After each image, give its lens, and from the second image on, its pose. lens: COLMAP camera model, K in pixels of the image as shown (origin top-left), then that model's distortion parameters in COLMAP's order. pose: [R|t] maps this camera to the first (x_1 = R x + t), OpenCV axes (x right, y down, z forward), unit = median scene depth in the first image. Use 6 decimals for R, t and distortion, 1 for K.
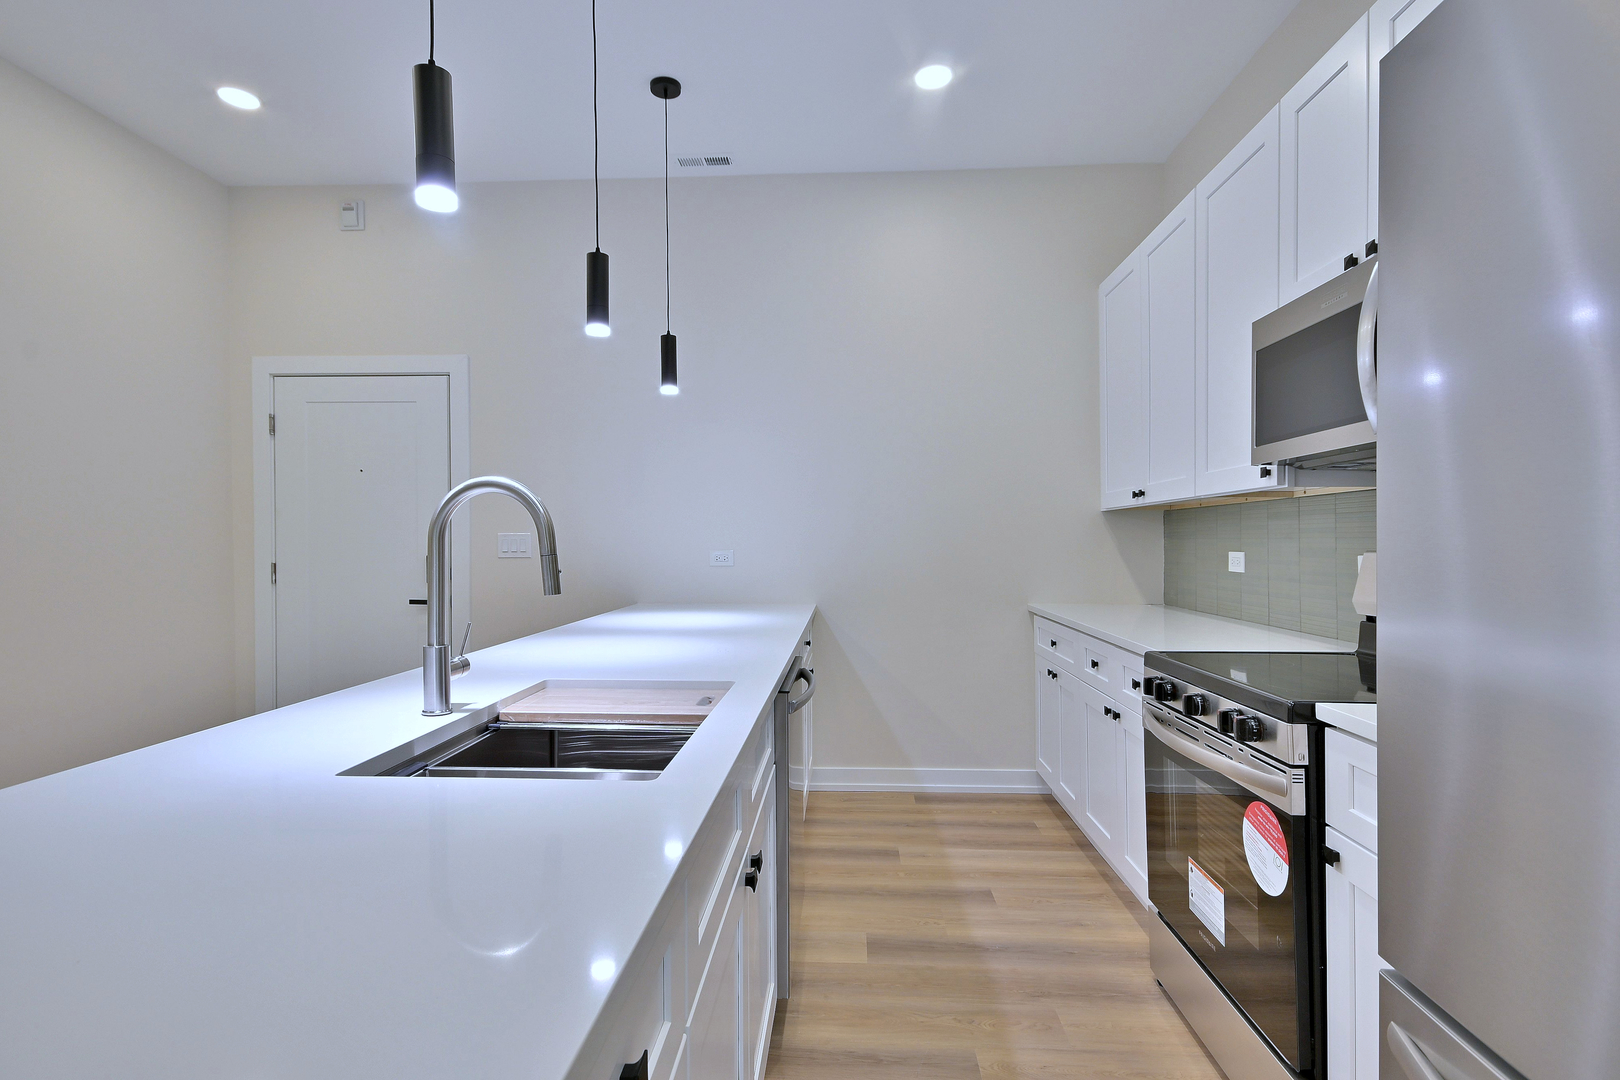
lens RADIAL K [[818.1, 0, 801.3], [0, 818.1, 564.5], [0, 0, 1]] dist [0.018345, -0.000112]
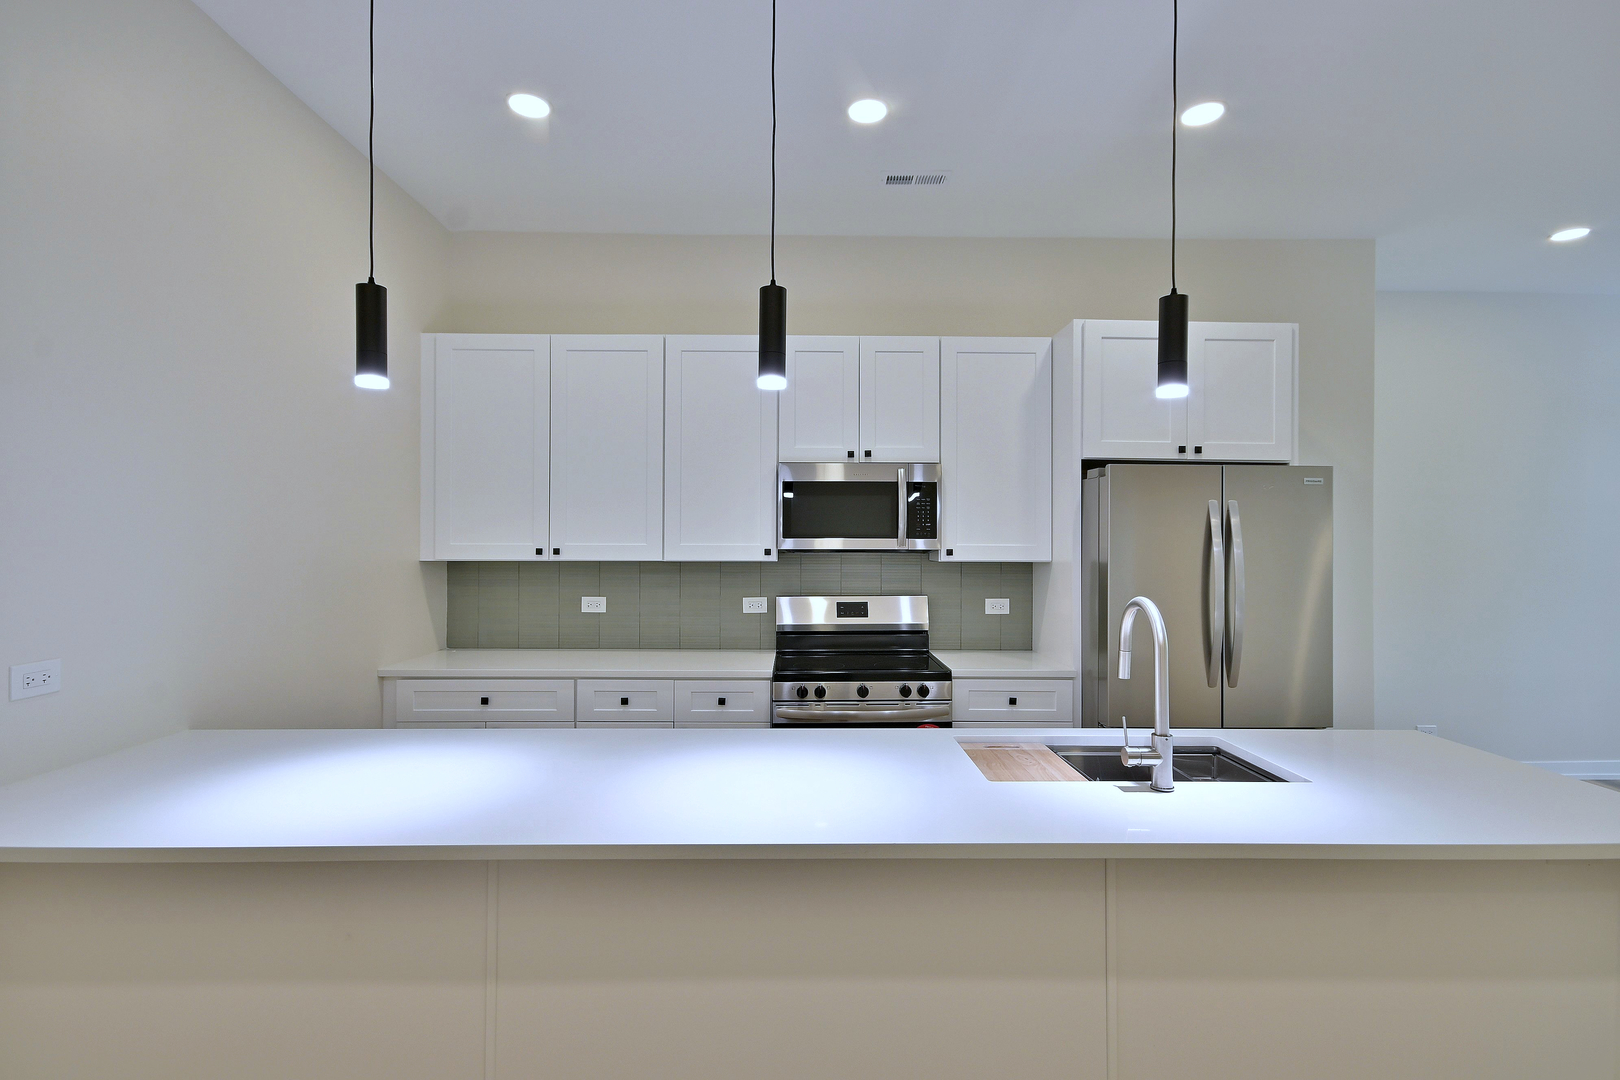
lens RADIAL K [[784.6, 0, 812.4], [0, 784.6, 538.4], [0, 0, 1]] dist [-0.000629, -0.000640]
pose [[-0.083423, 0.003495, 0.996508, -0.786668], [0.024327, 0.999703, -0.001469, -0.103905], [-0.996217, 0.024120, -0.083483, 0.808074]]
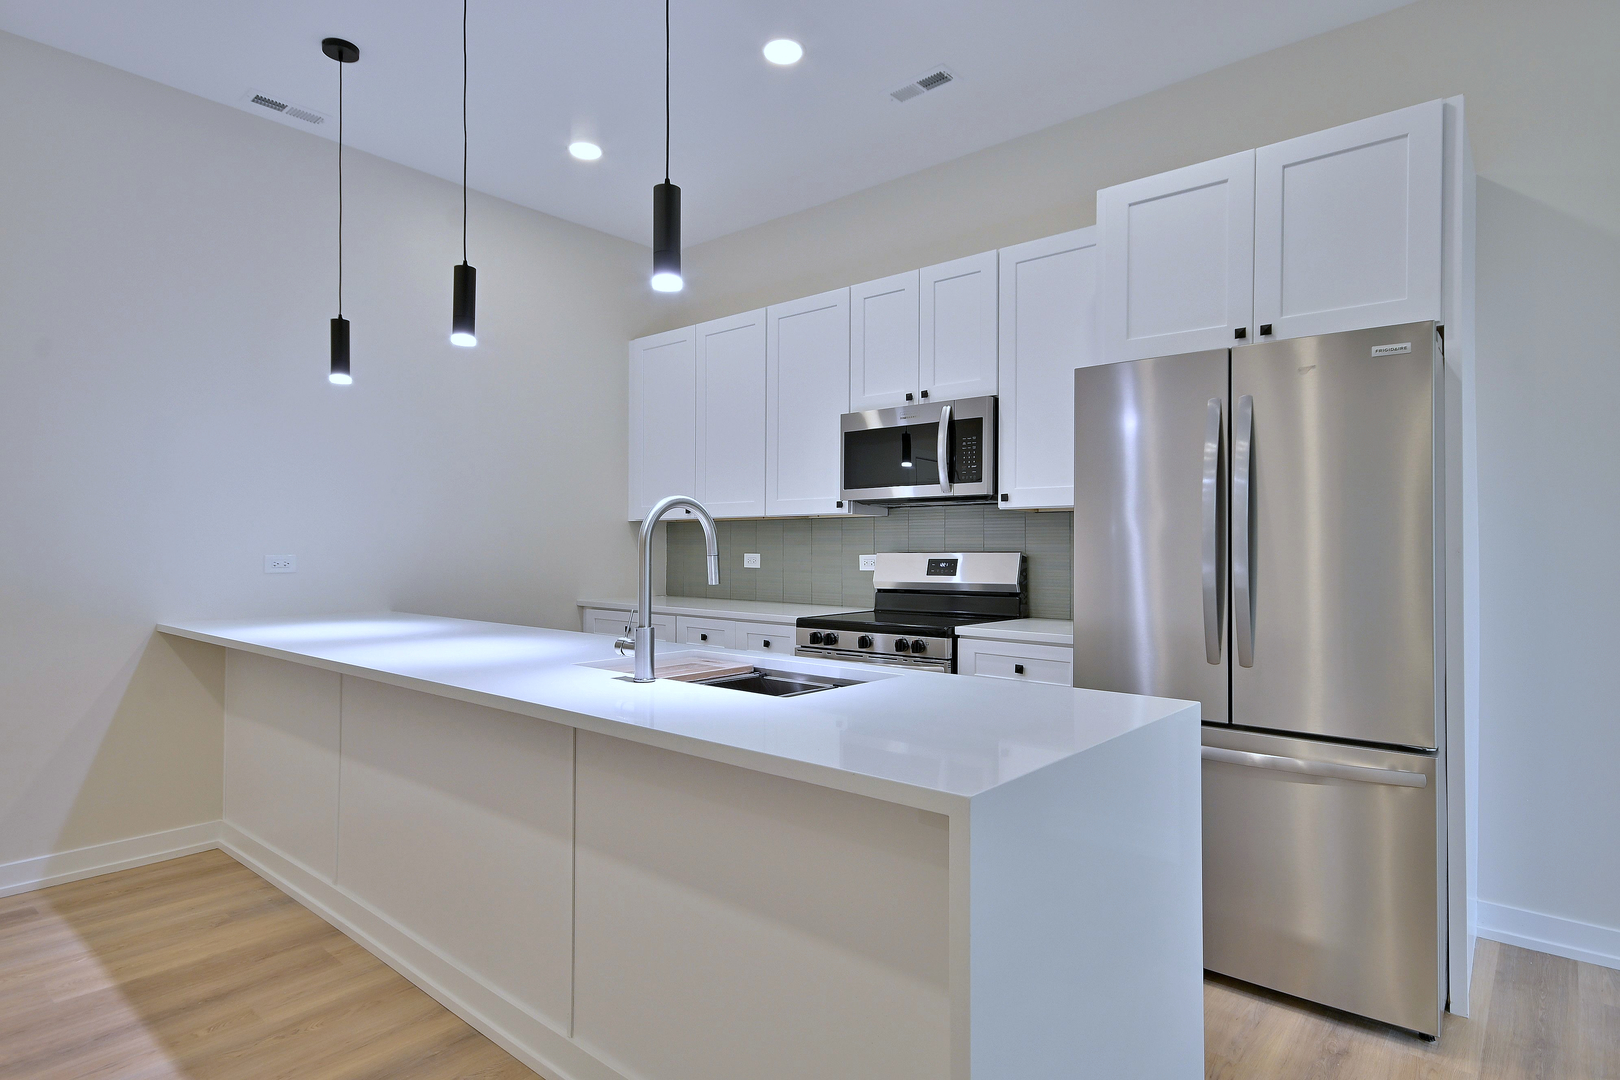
lens RADIAL K [[869.5, 0, 806.1], [0, 869.5, 534.3], [0, 0, 1]] dist [0.005037, 0.001903]
pose [[0.602059, 0.014506, 0.798320, -0.671486], [0.018834, 0.999299, -0.032361, 0.002313], [-0.798229, 0.034519, 0.601364, 0.009944]]
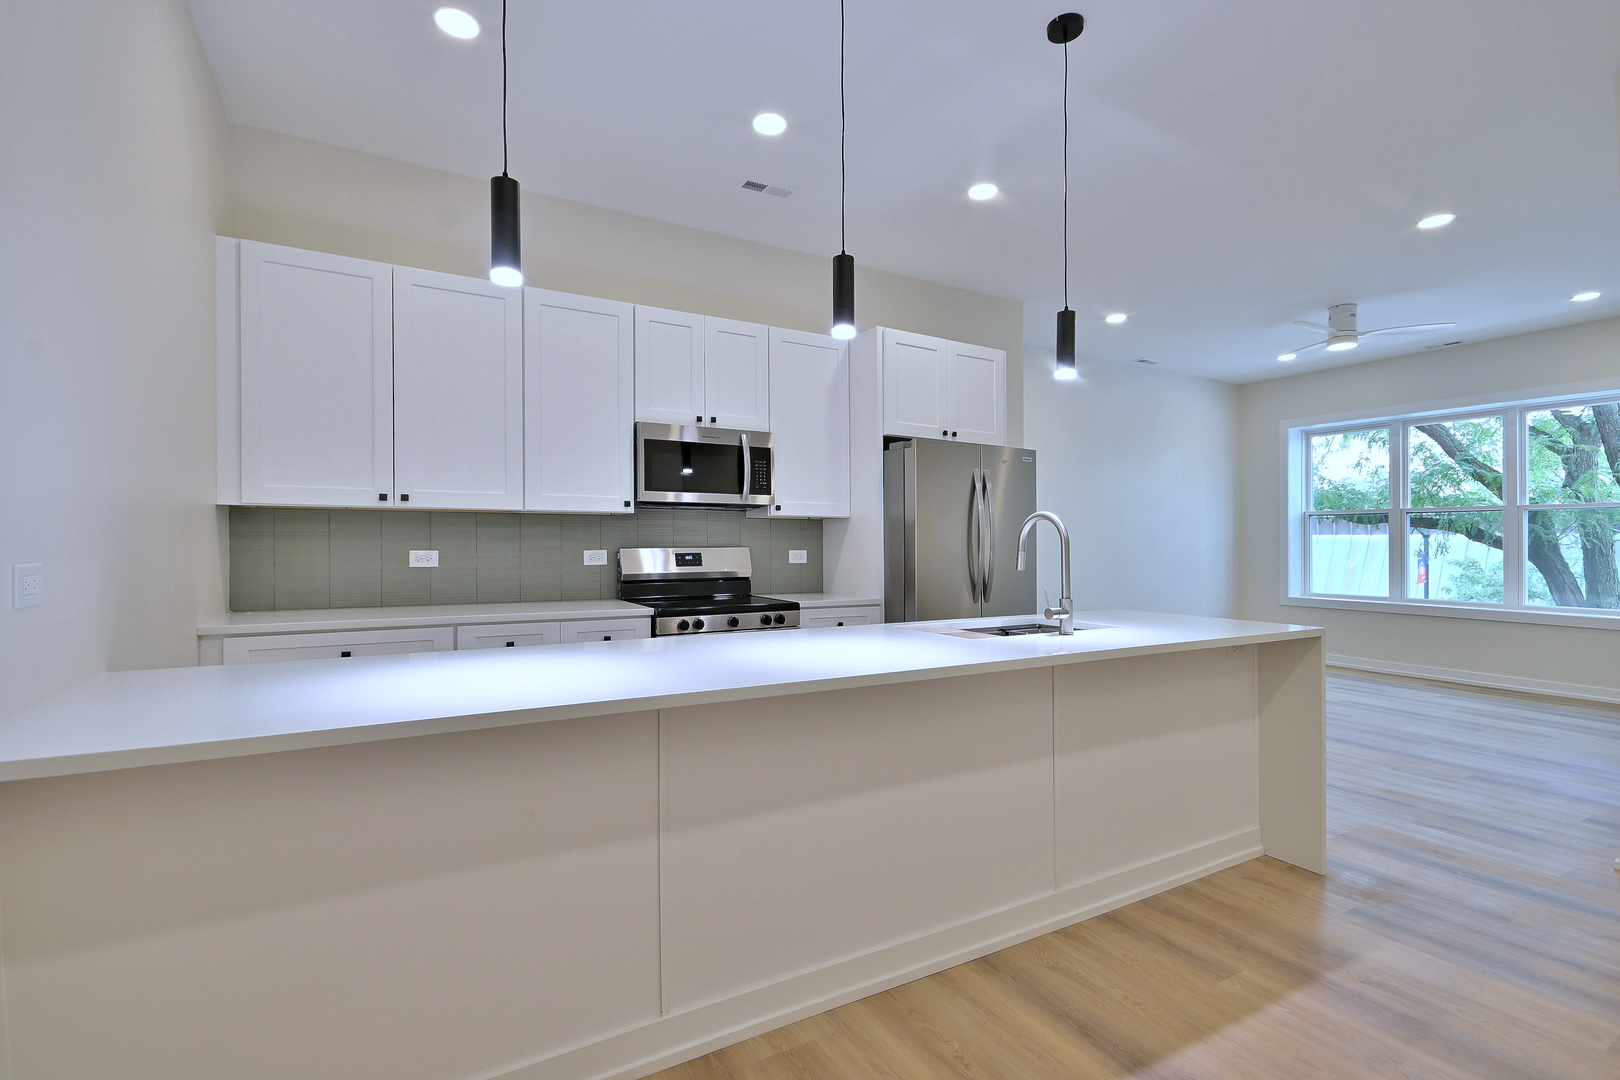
lens RADIAL K [[746.3, 0, 803.6], [0, 746.3, 536.0], [0, 0, 1]] dist [0.003816, -0.006996]
pose [[-0.547420, 0.007984, 0.836820, -0.769712], [0.021121, 0.999768, 0.004278, -0.031808], [-0.836591, 0.020016, -0.547462, 1.211838]]
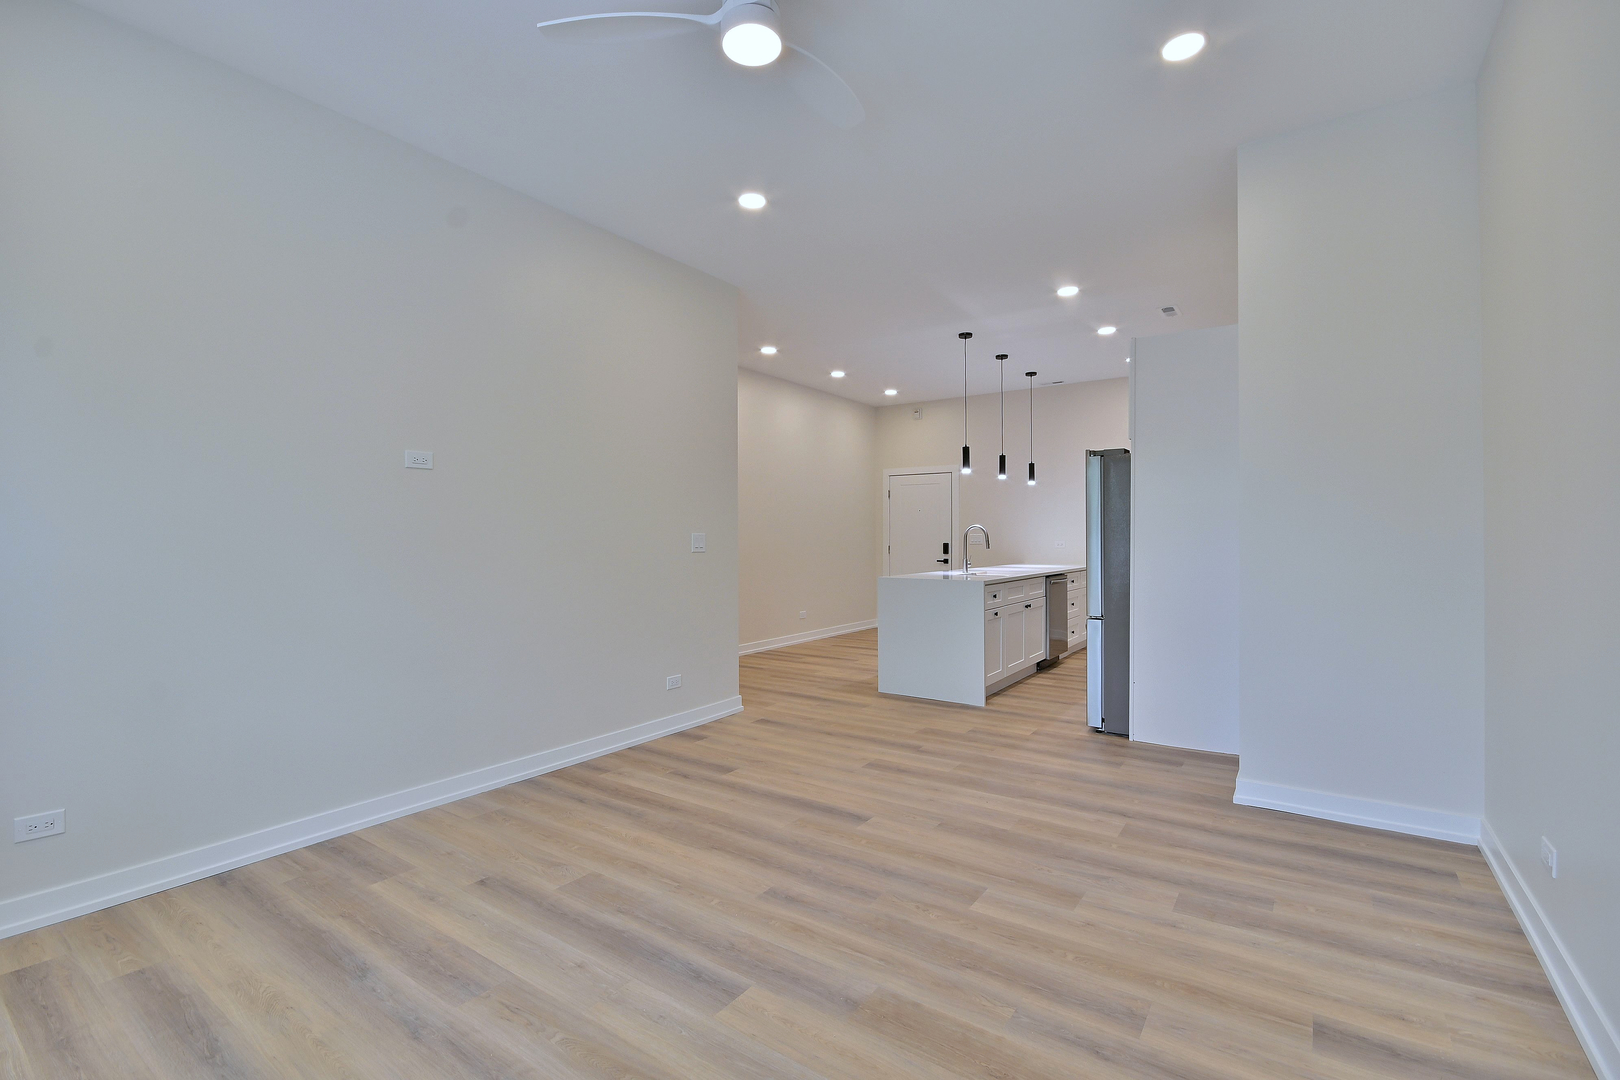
lens RADIAL K [[724.0, 0, 820.5], [0, 724.0, 542.4], [0, 0, 1]] dist [0.002721, 0.000070]
pose [[0.861001, -0.001218, -0.508601, 0.508966], [-0.007435, 0.999860, -0.014980, 0.034398], [0.508548, 0.016680, 0.860872, -1.591380]]
